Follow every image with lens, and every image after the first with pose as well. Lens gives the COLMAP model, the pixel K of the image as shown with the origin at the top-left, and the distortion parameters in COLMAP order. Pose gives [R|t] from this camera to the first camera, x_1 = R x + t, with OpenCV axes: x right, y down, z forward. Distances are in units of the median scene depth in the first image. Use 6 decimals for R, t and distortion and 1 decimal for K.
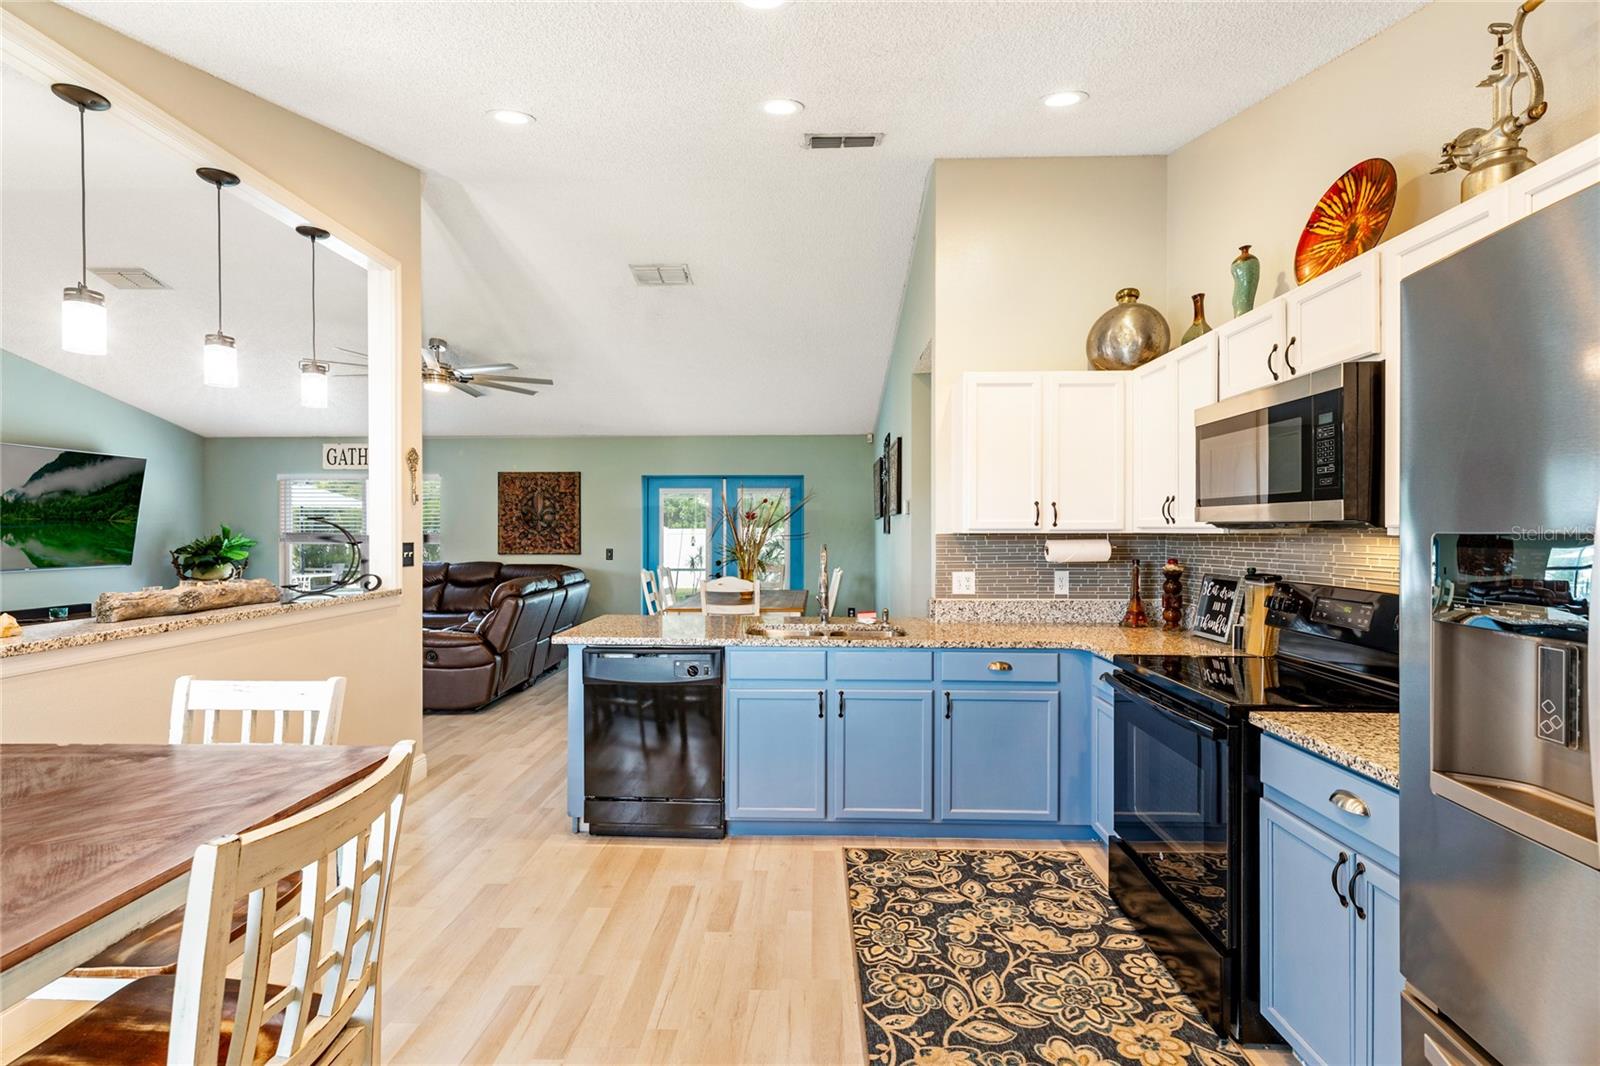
lens RADIAL K [[736.0, 0, 797.7], [0, 736.0, 535.3], [0, 0, 1]] dist [0.001075, 0.000016]
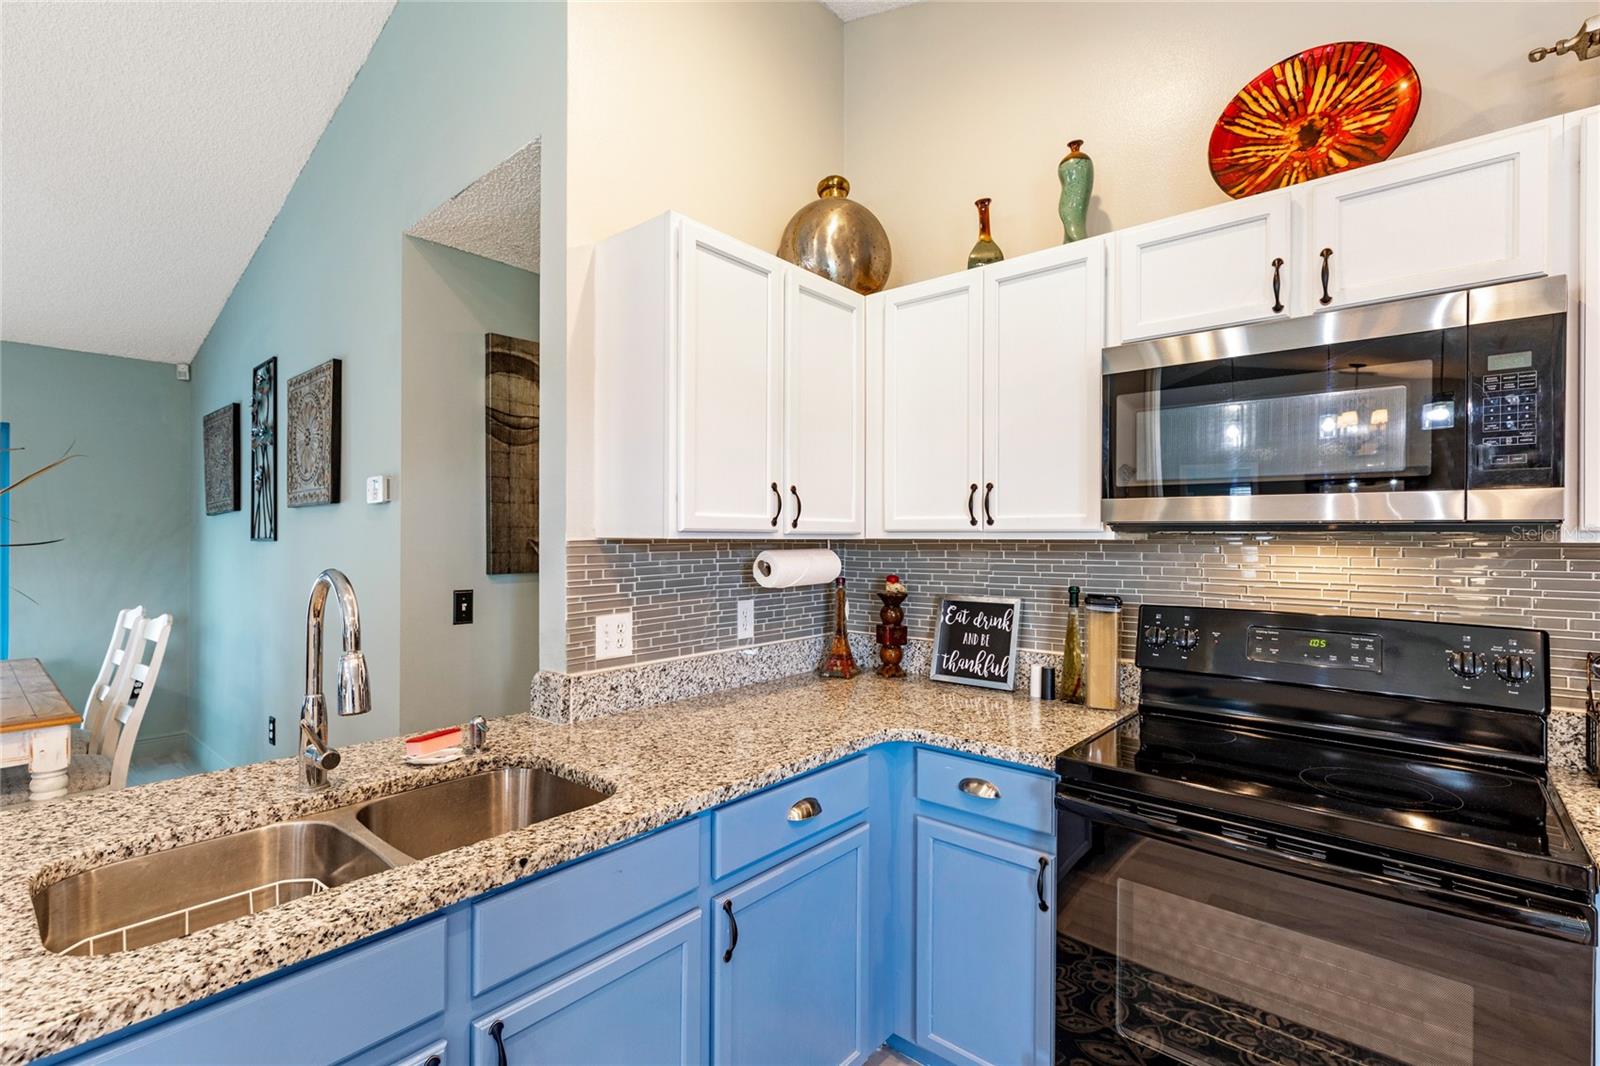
lens RADIAL K [[736.0, 0, 796.4], [0, 736.0, 535.4], [0, 0, 1]] dist [0.001075, 0.000016]
pose [[0.629473, 0.004150, 0.777011, -0.108352], [0.001680, 0.999976, -0.006702, -0.001873], [-0.777021, 0.005524, 0.629451, 0.663175]]
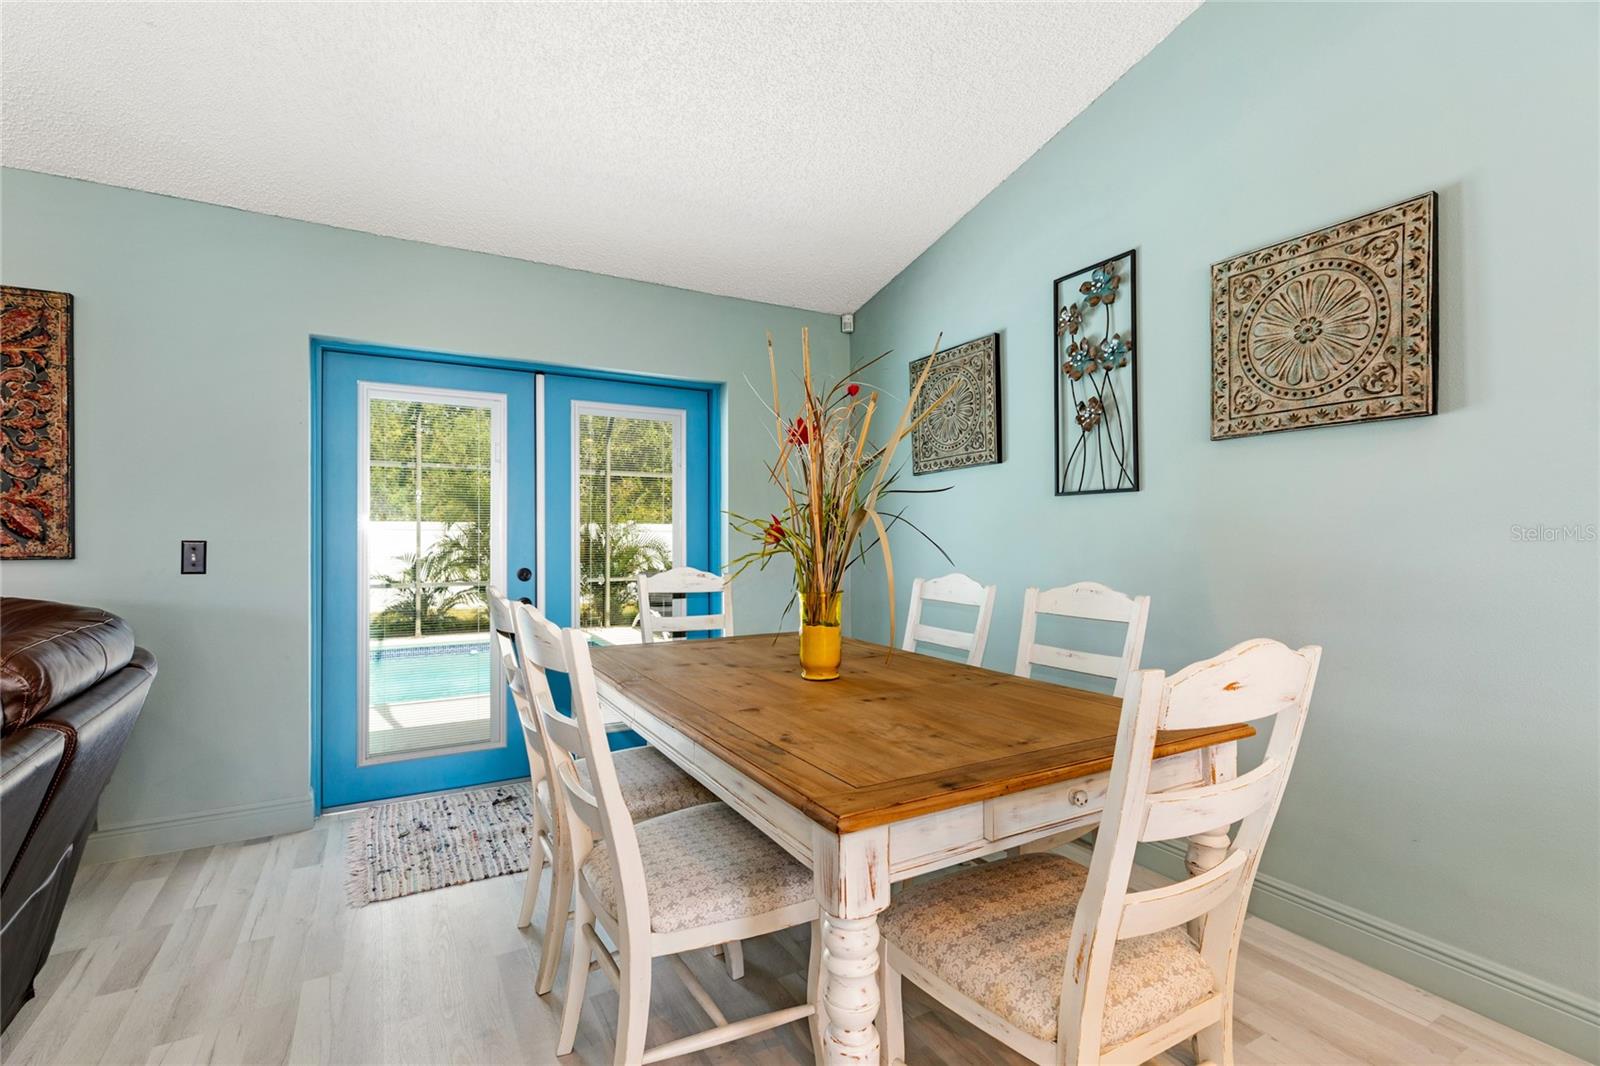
lens RADIAL K [[736.0, 0, 803.0], [0, 736.0, 540.4], [0, 0, 1]] dist [0.001075, 0.000016]
pose [[0.849248, 0.001399, 0.527993, -0.480237], [0.001944, 0.999981, -0.005777, 0.049951], [-0.527991, 0.005932, 0.849229, 1.393949]]
